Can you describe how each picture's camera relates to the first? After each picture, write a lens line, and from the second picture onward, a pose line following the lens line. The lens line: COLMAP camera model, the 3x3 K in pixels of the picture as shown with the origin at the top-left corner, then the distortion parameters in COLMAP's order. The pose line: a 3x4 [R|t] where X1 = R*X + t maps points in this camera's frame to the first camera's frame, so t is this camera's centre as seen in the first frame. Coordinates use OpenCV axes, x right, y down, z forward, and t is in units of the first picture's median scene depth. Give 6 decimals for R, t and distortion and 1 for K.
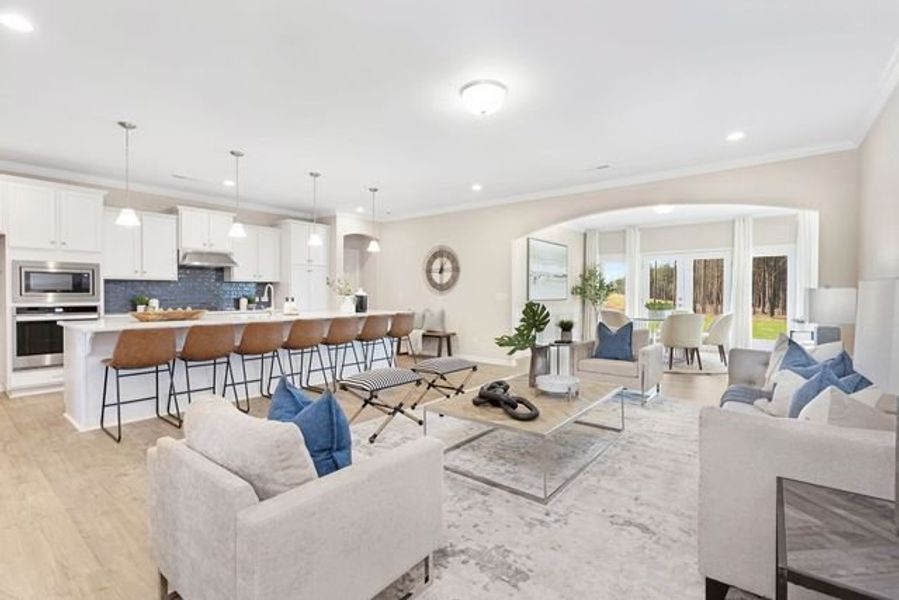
lens RADIAL K [[405.2, 0, 448.4], [0, 405.2, 296.9], [0, 0, 1]] dist [0.000356, 0.000081]
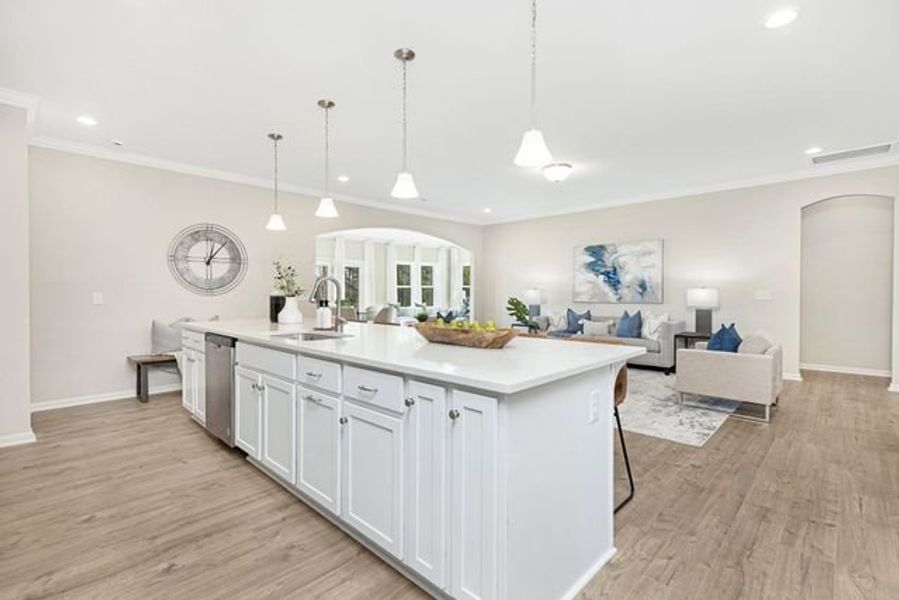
lens RADIAL K [[405.2, 0, 448.4], [0, 405.2, 296.9], [0, 0, 1]] dist [0.000356, 0.000081]
pose [[0.111225, -0.012994, 0.993710, -0.884026], [0.014398, 0.999831, 0.011462, -0.007569], [-0.993691, 0.013033, 0.111393, 0.700669]]
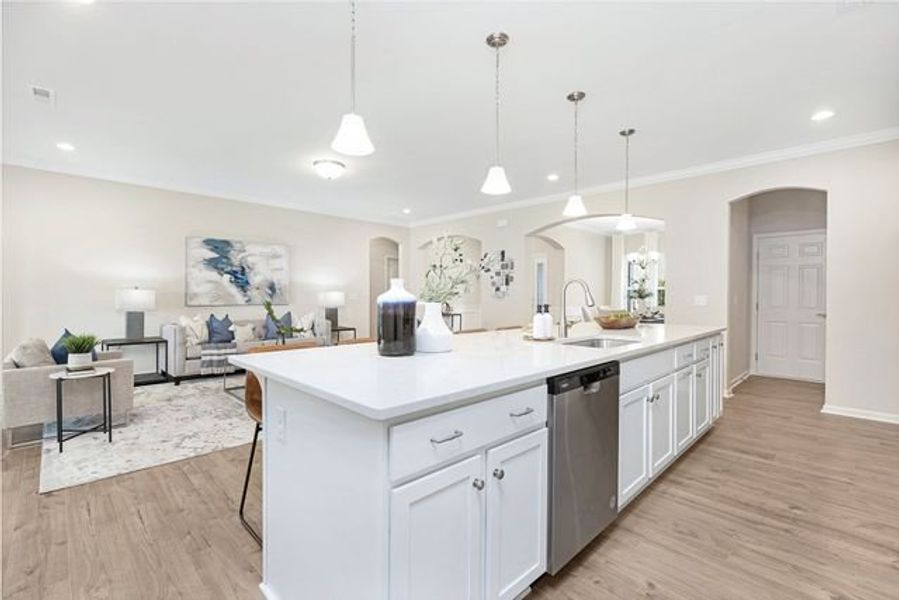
lens RADIAL K [[403.4, 0, 441.4], [0, 403.4, 305.7], [0, 0, 1]] dist [0.000017, -0.000120]
pose [[-0.988713, -0.010230, 0.149471, -0.319104], [-0.004181, 0.999161, 0.040733, -0.016027], [-0.149762, 0.039649, -0.987927, 1.383844]]
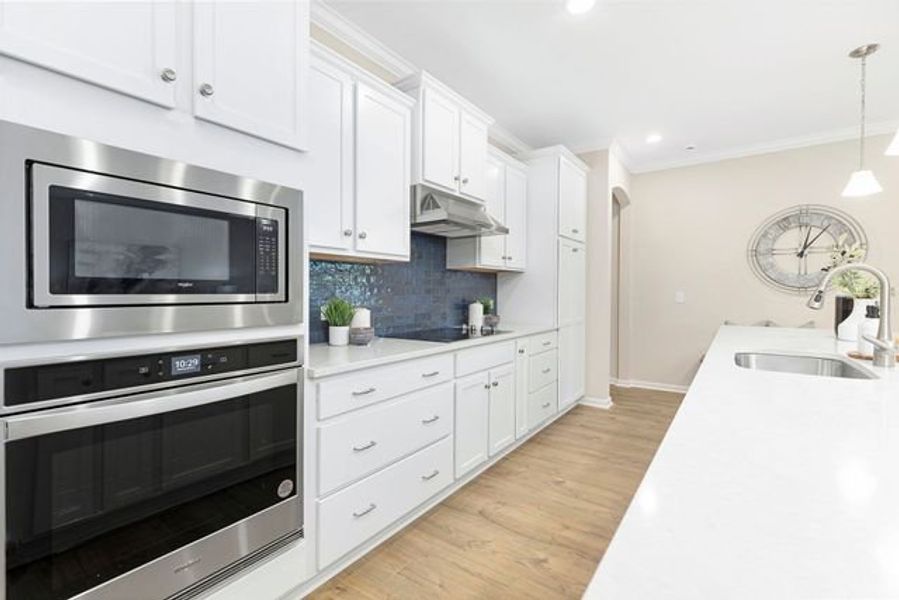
lens RADIAL K [[407.8, 0, 462.6], [0, 407.8, 291.0], [0, 0, 1]] dist [0.026042, 0.000213]
pose [[0.998131, 0.000981, 0.061106, -0.685579], [-0.000152, 0.999908, -0.013562, -0.005682], [-0.061114, 0.013527, 0.998039, 0.630760]]
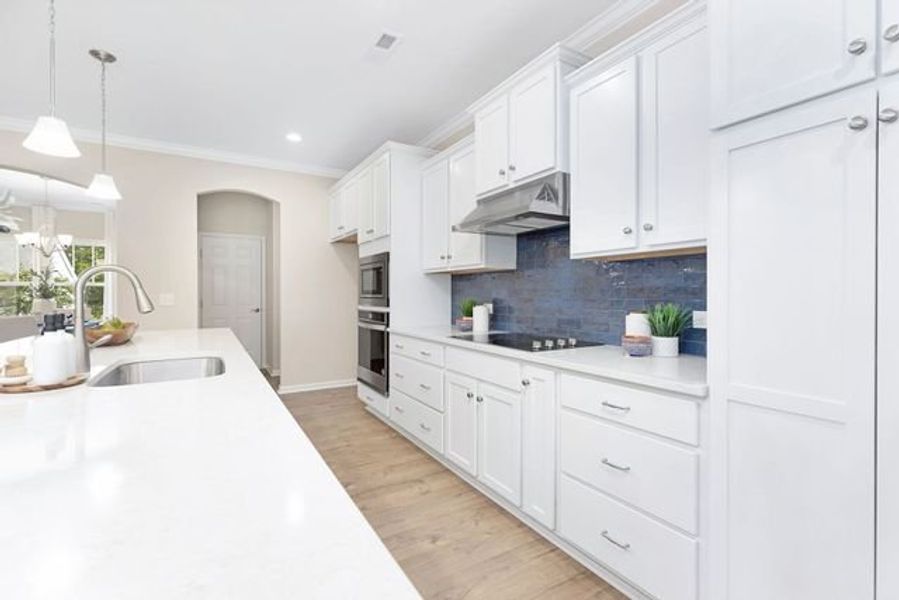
lens RADIAL K [[405.2, 0, 448.4], [0, 405.2, 296.9], [0, 0, 1]] dist [0.000356, 0.000081]
pose [[-0.375403, -0.000765, -0.926861, -0.240123], [-0.014812, 0.999877, 0.005174, -0.009741], [0.926743, 0.015671, -0.375368, 1.210474]]
